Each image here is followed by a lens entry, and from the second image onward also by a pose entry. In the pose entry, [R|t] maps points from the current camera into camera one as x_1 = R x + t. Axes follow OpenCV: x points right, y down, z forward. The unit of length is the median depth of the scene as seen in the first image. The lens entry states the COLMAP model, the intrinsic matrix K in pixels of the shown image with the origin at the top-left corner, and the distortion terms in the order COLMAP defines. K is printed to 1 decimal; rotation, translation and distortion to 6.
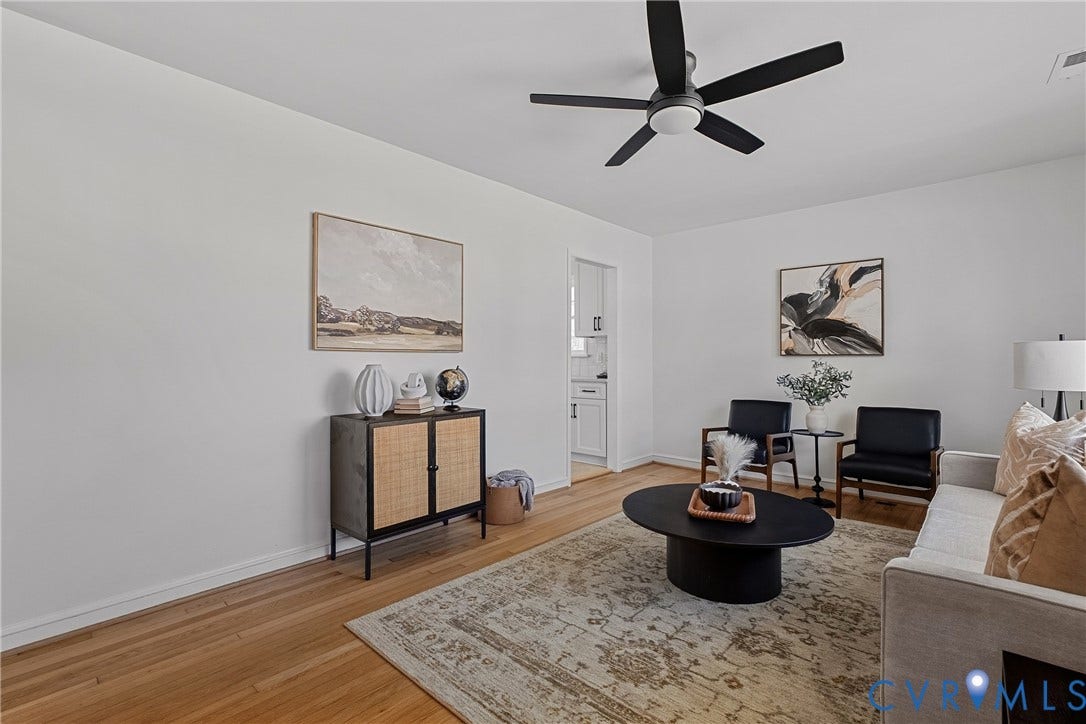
lens RADIAL K [[491.8, 0, 548.8], [0, 491.8, 358.2], [0, 0, 1]] dist [-0.003528, -0.000165]
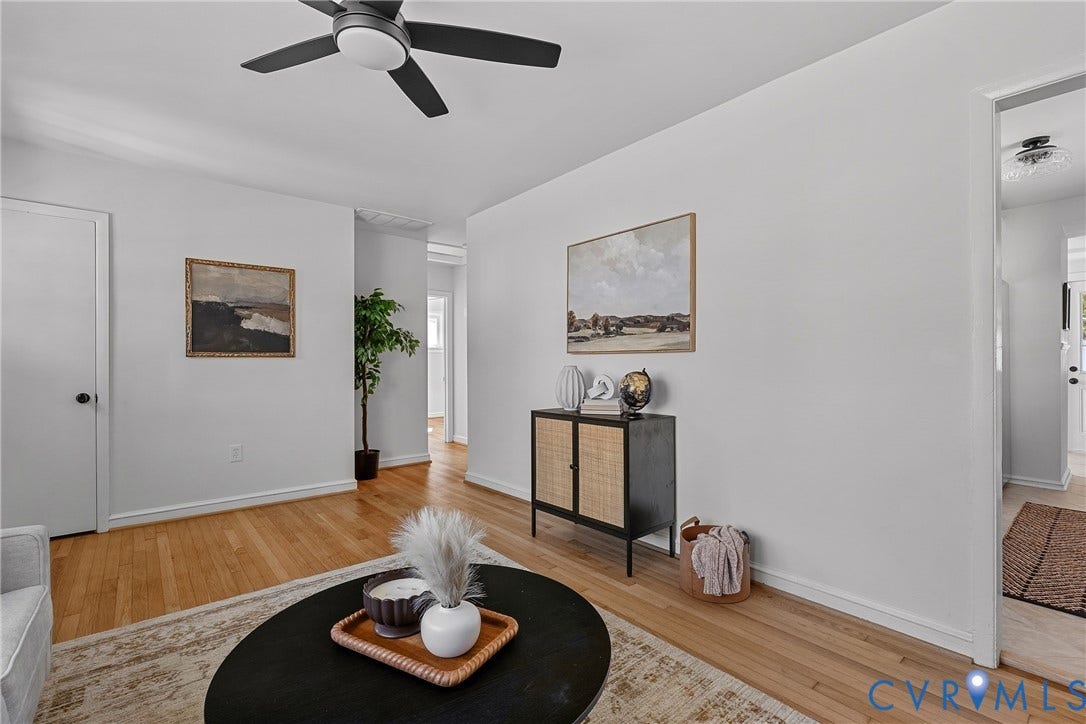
lens RADIAL K [[491.8, 0, 546.6], [0, 491.8, 365.3], [0, 0, 1]] dist [-0.003528, -0.000165]
pose [[-0.139338, 0.009641, -0.990198, 0.704314], [0.008406, 0.999928, 0.008553, 0.001535], [0.990209, -0.007132, -0.139409, 0.980511]]
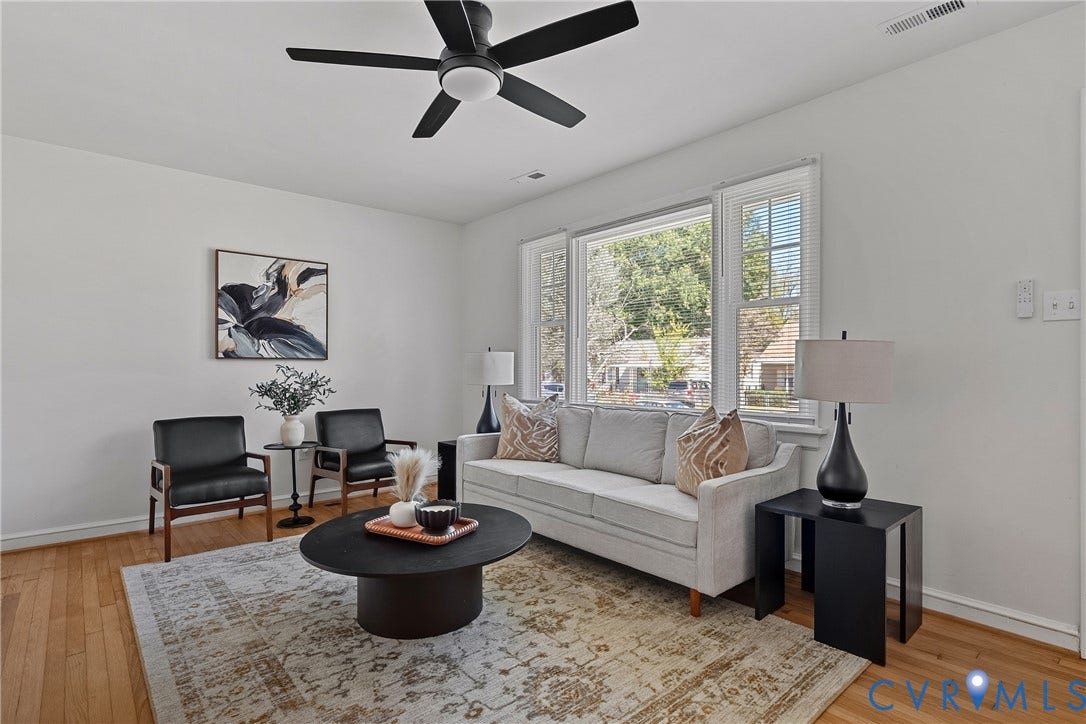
lens RADIAL K [[542.4, 0, 545.1], [0, 542.4, 366.7], [0, 0, 1]] dist [0.000424, 0.000523]
pose [[0.113366, -0.002697, 0.993550, -0.483260], [-0.005484, 0.999979, 0.003340, 0.003529], [-0.993538, -0.005827, 0.113349, 0.540877]]
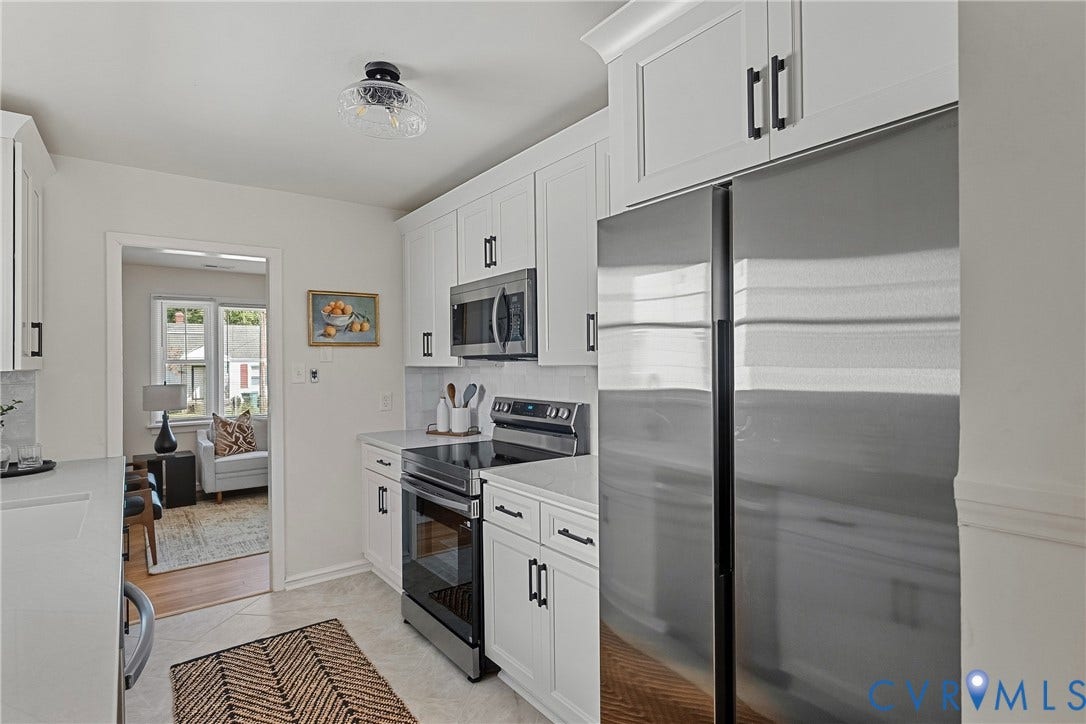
lens RADIAL K [[542.4, 0, 541.3], [0, 542.4, 361.9], [0, 0, 1]] dist [0.000424, 0.000523]
pose [[-0.982372, 0.014112, 0.186402, -0.685762], [0.013137, 0.999893, -0.006466, -0.079071], [-0.186473, -0.003903, -0.982452, 2.391194]]
